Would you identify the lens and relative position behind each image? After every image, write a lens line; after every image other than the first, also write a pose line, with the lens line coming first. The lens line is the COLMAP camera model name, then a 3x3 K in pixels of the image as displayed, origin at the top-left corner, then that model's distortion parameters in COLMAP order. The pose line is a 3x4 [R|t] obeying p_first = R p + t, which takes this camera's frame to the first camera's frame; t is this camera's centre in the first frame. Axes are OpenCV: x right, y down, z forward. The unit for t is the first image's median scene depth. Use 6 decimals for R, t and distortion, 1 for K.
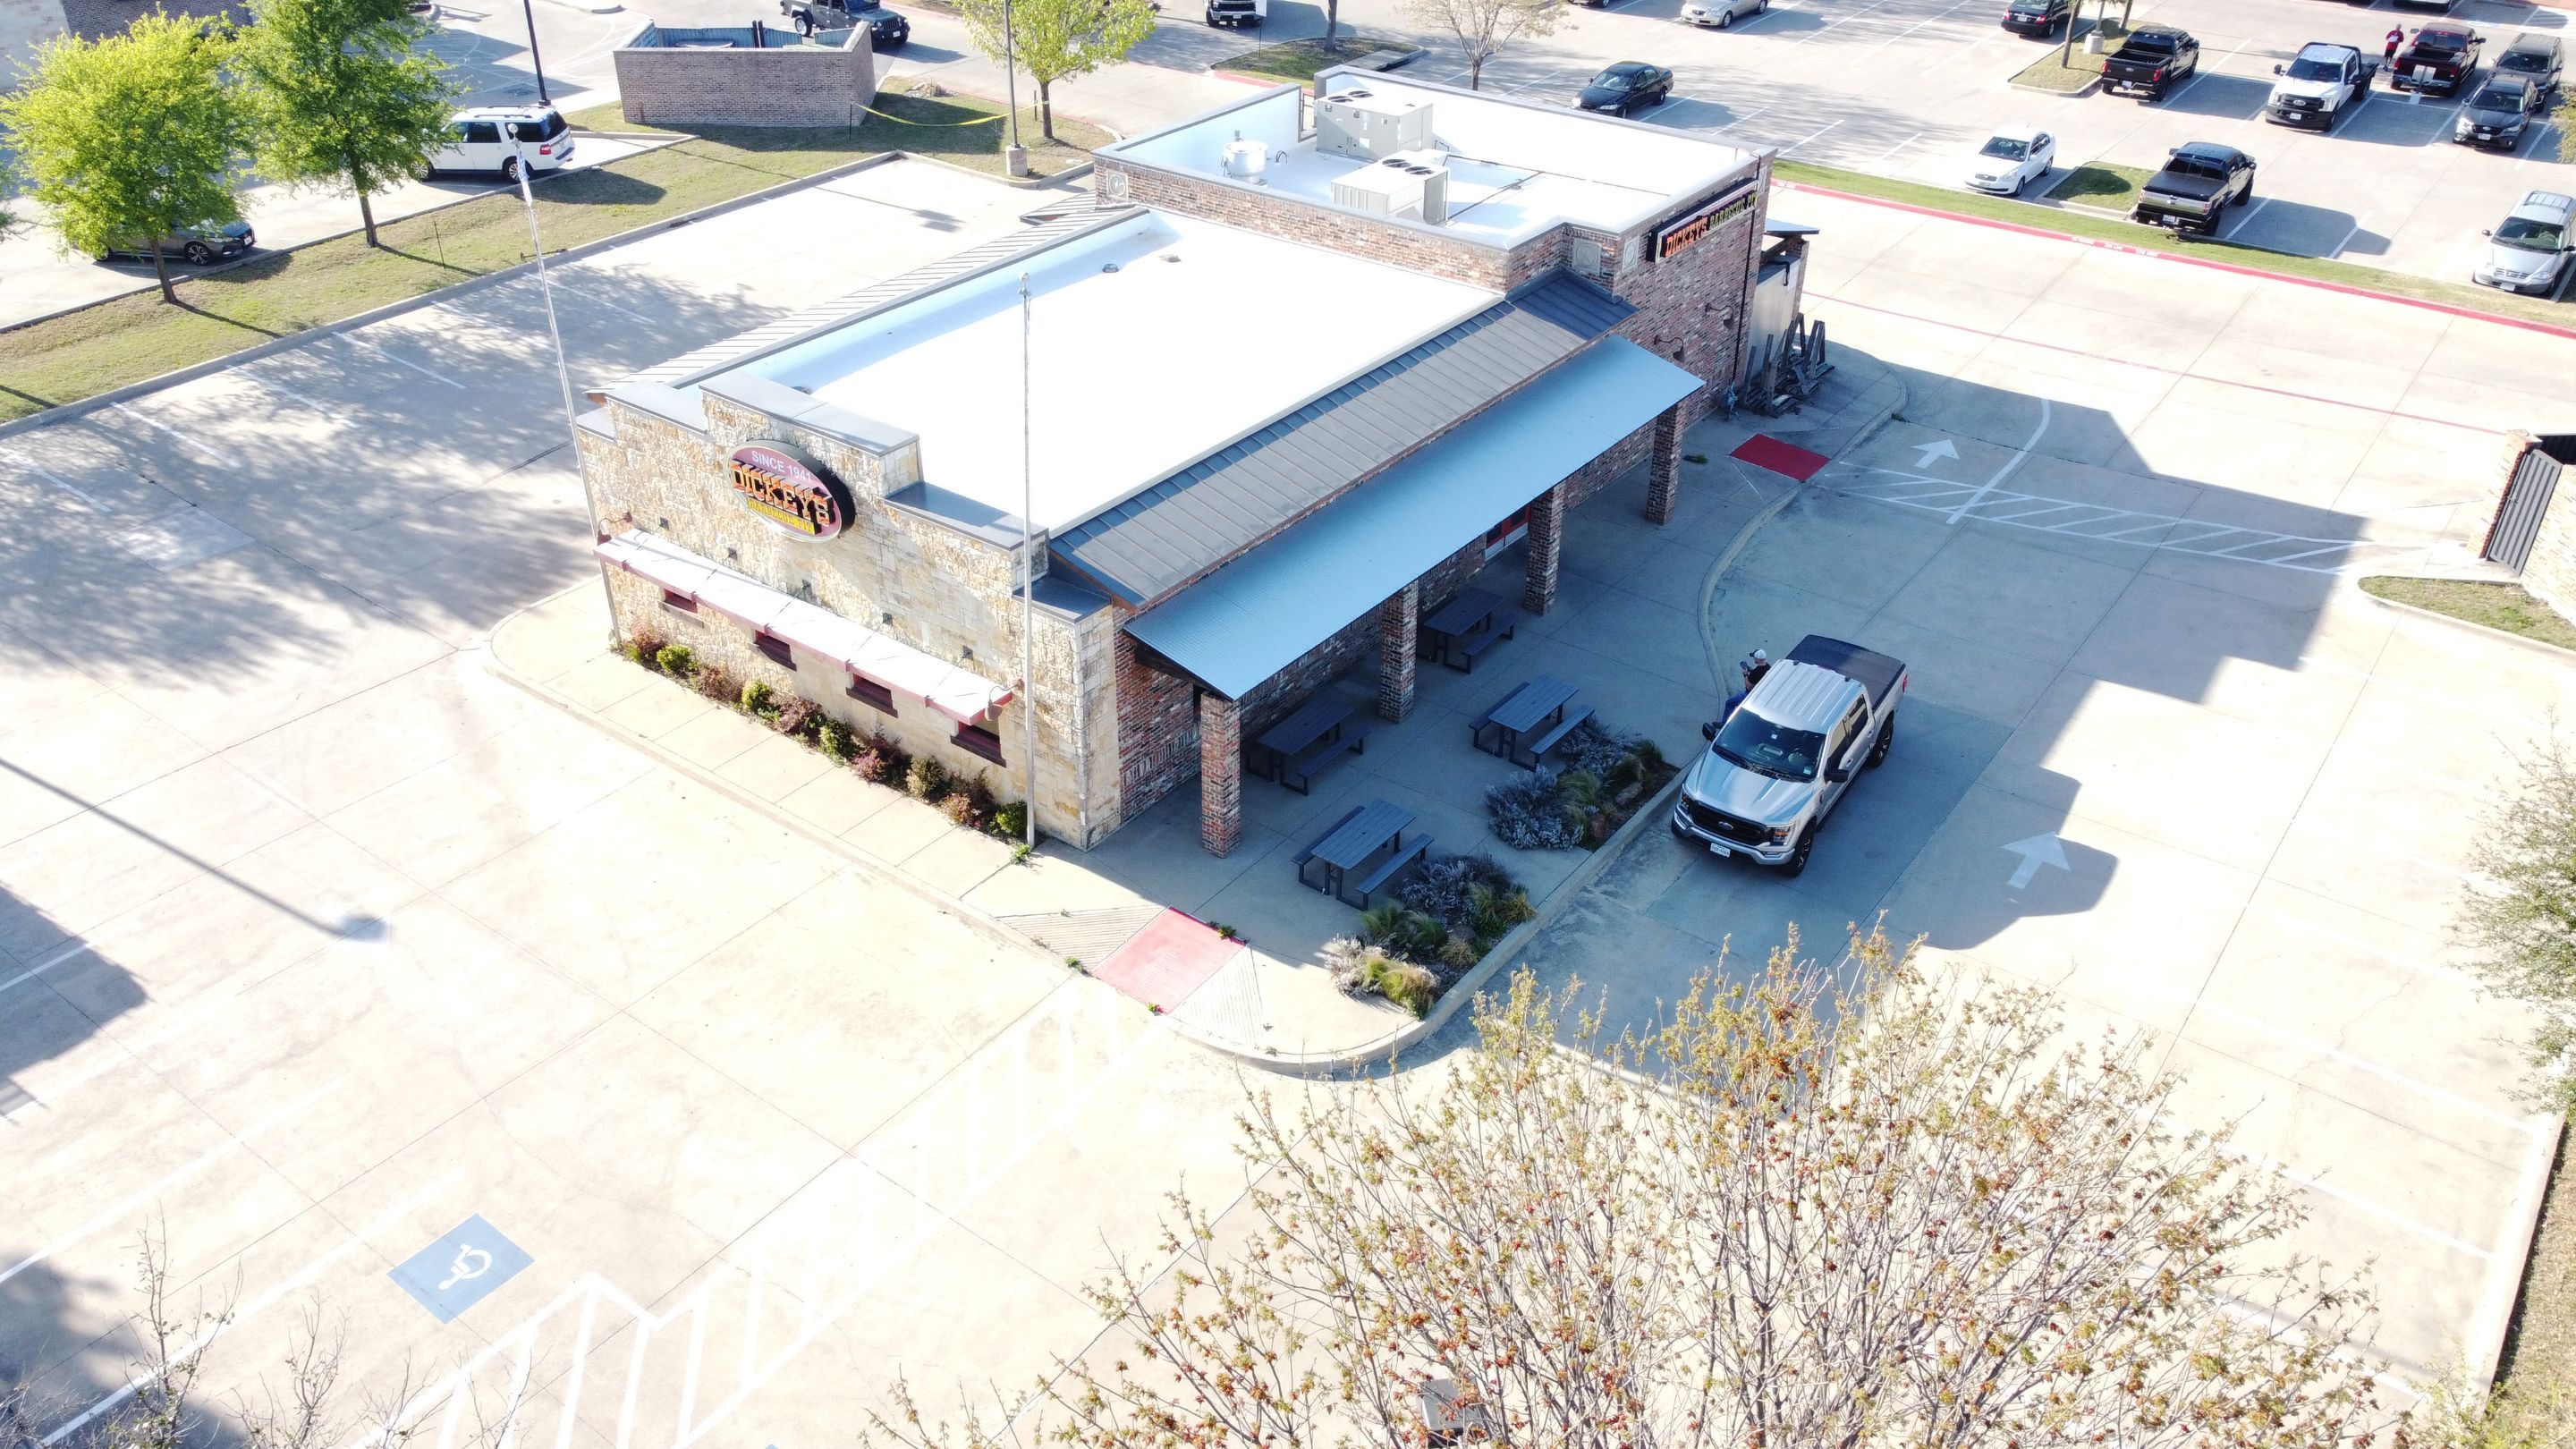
lens RADIAL K [[1950.8, 0, 1284.3], [0, 1950.8, 719.9], [0, 0, 1]] dist [0.003158, -0.006198]
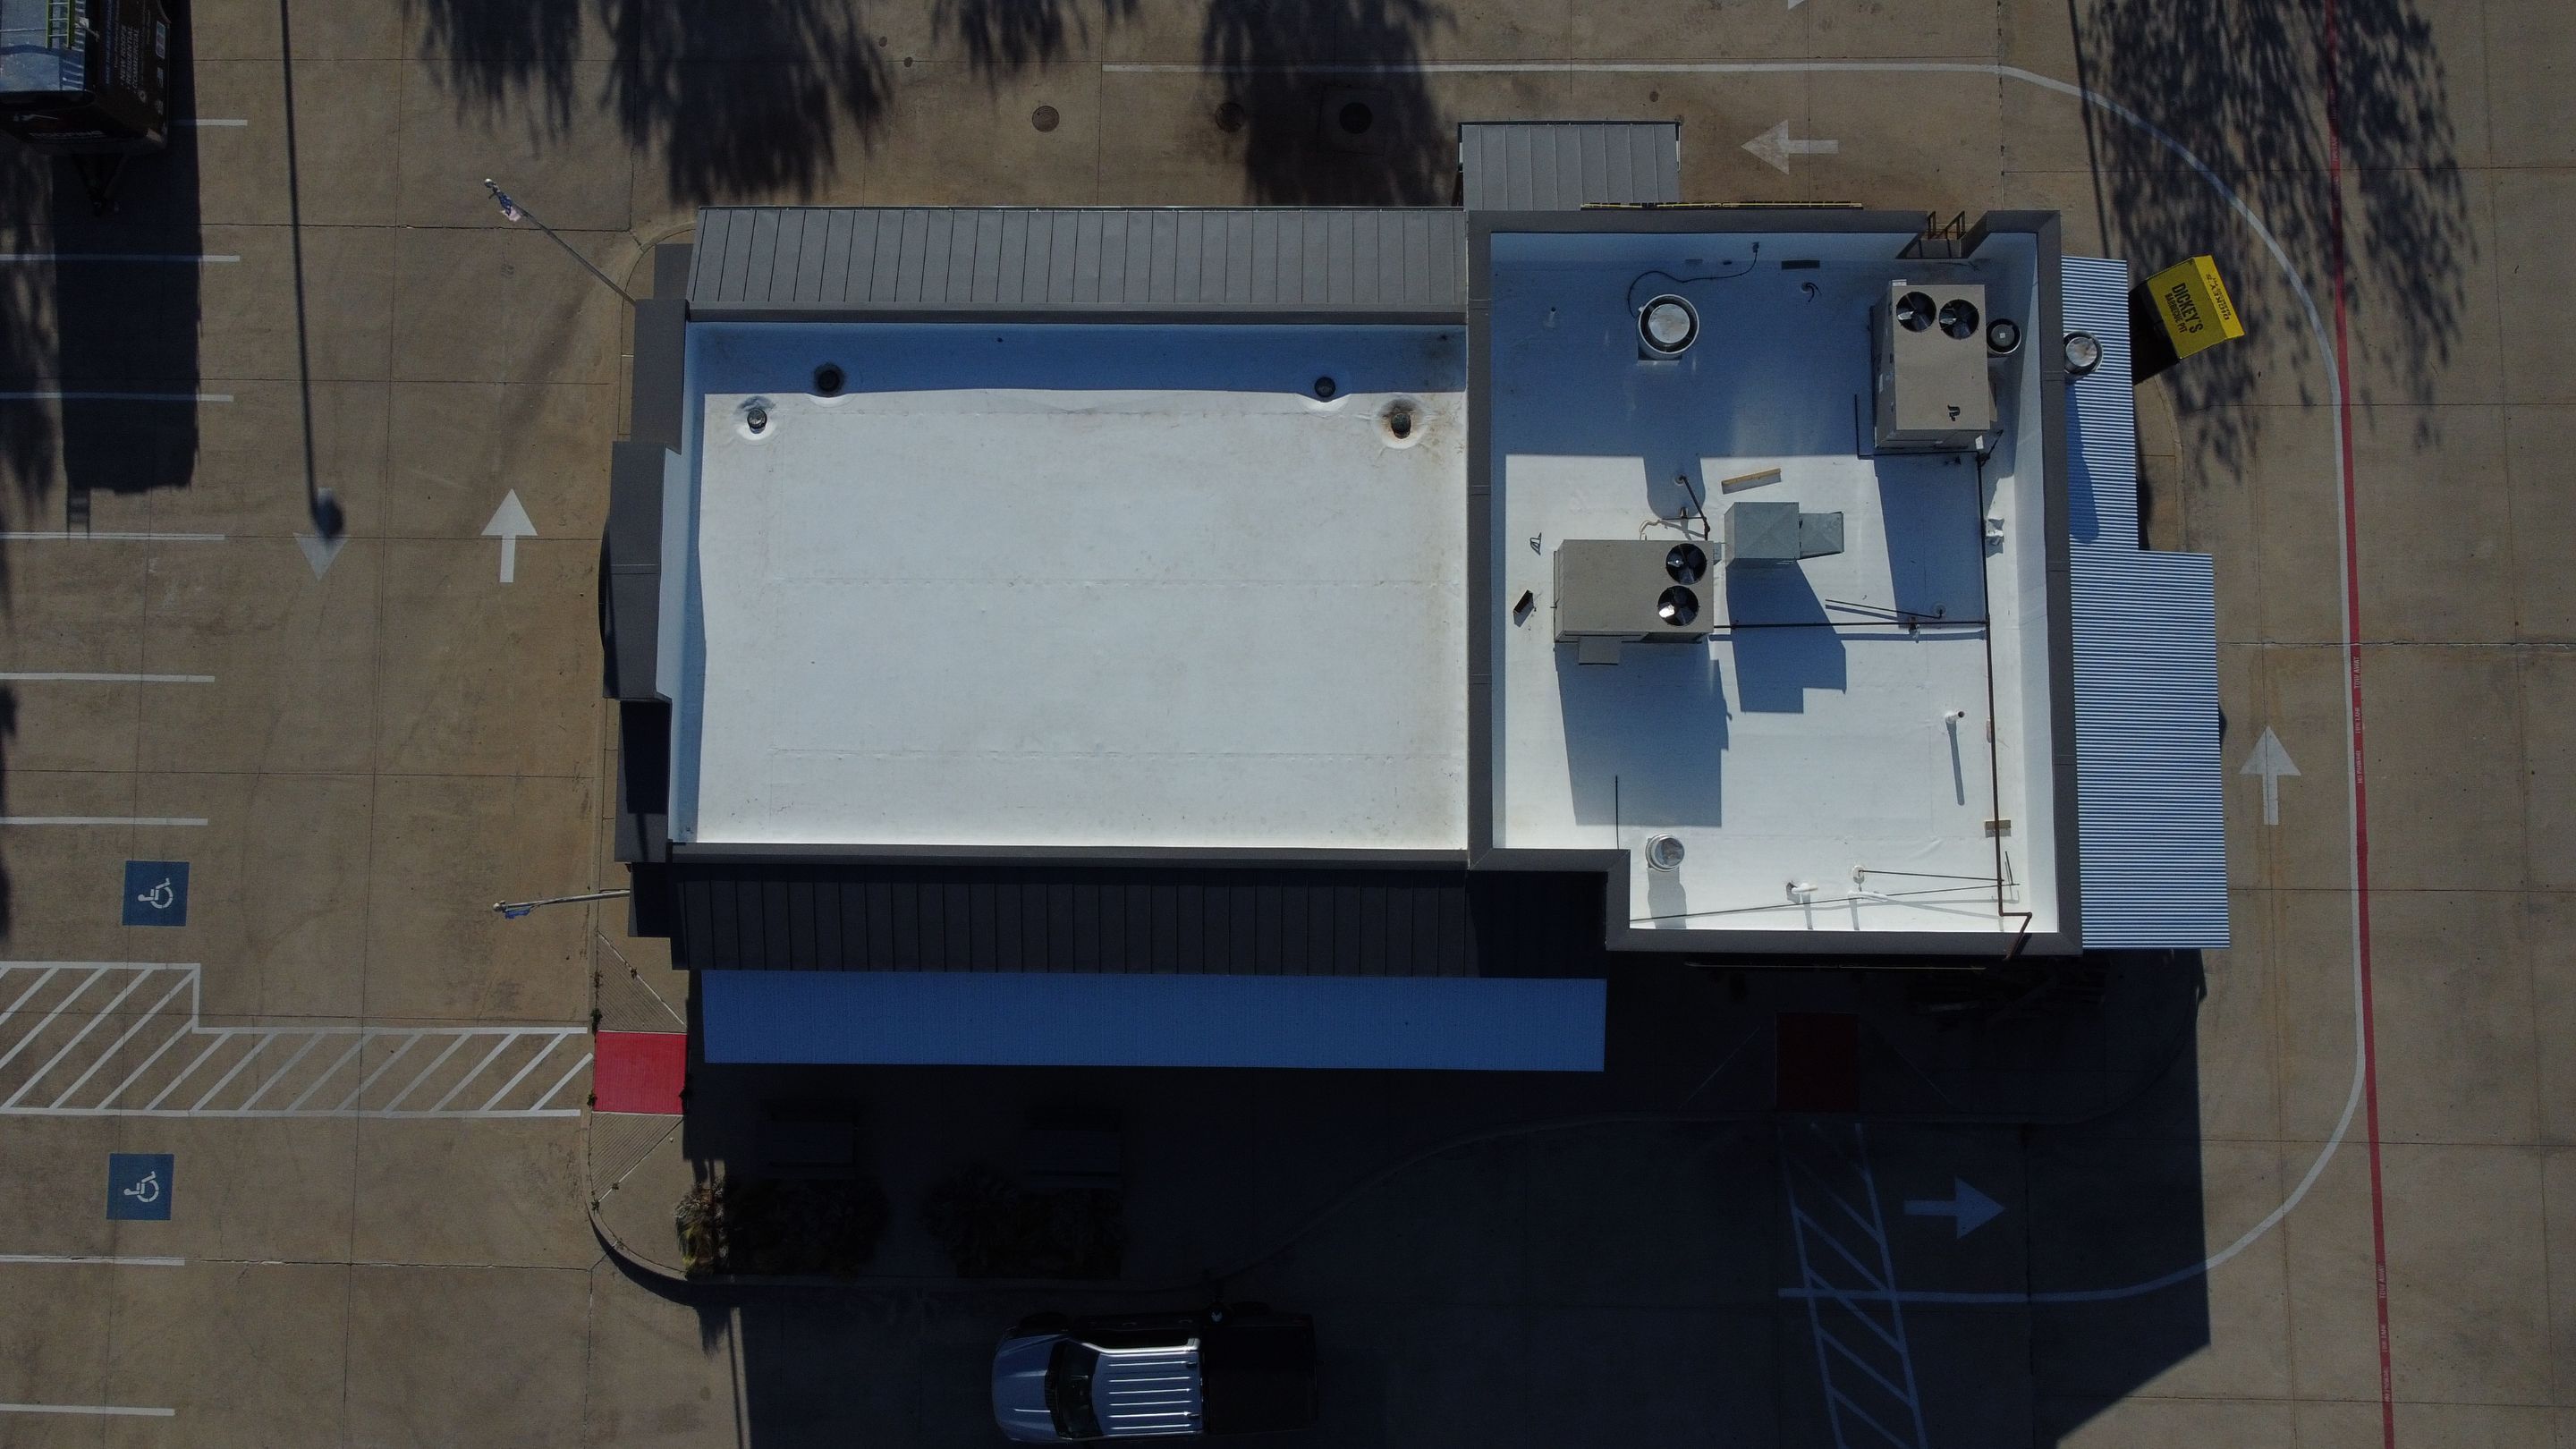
lens RADIAL K [[1950.8, 0, 1282.6], [0, 1950.8, 718.5], [0, 0, 1]] dist [0.003158, -0.006198]
pose [[0.590503, 0.801258, -0.096391, 0.103370], [-0.404681, 0.397321, 0.823632, -0.974149], [0.698240, -0.447349, 0.558873, 0.554014]]
